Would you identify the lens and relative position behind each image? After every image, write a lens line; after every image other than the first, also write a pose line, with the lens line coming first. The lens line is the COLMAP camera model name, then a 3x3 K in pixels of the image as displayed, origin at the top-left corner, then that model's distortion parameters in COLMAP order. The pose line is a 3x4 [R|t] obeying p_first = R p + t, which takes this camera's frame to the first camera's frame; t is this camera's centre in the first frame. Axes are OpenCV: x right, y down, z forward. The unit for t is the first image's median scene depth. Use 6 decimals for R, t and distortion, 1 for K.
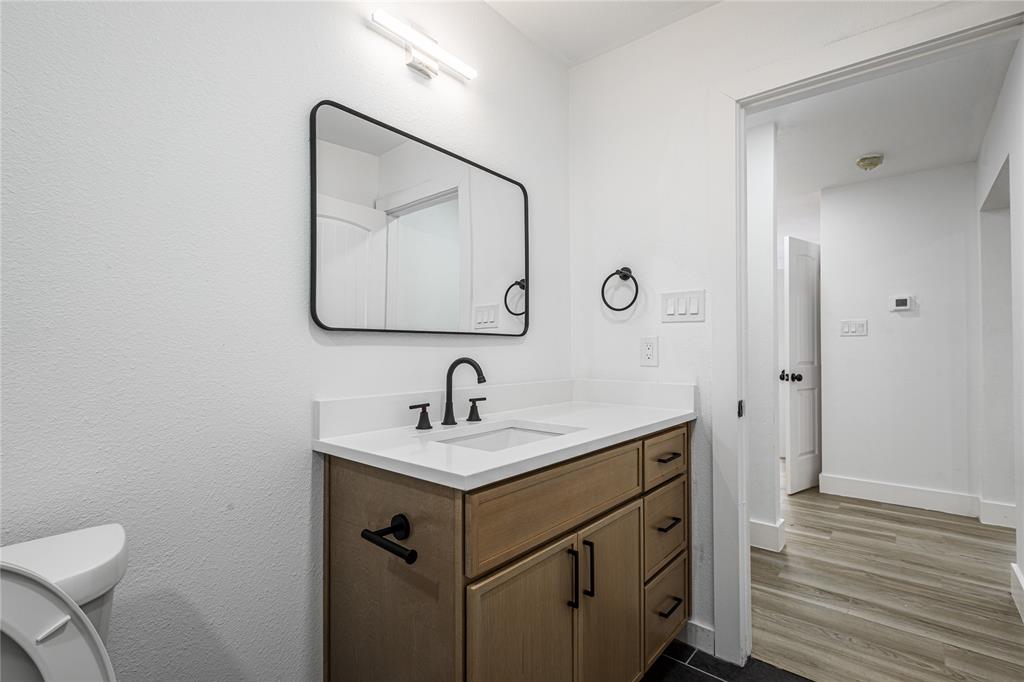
lens RADIAL K [[474.6, 0, 512.0], [0, 474.6, 341.0], [0, 0, 1]] dist [0.001513, 0.000027]
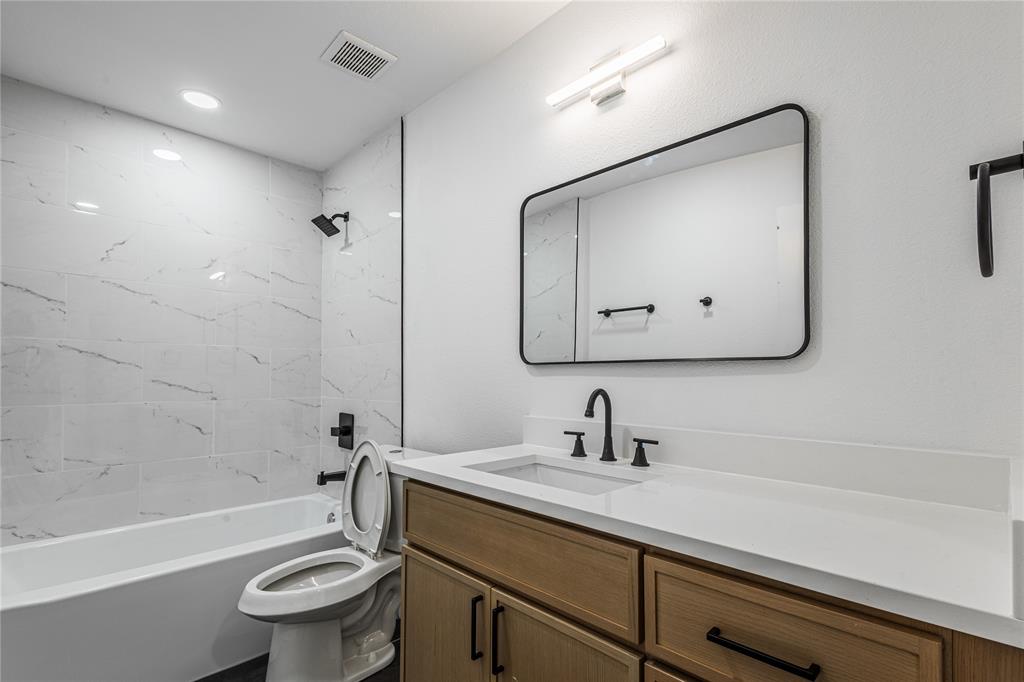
lens RADIAL K [[475.3, 0, 513.4], [0, 475.3, 371.1], [0, 0, 1]] dist [-0.001960, -0.000189]
pose [[-0.095305, -0.018981, -0.995267, 0.839825], [0.011185, 0.999735, -0.020137, 0.018162], [0.995385, -0.013051, -0.095067, 0.933948]]
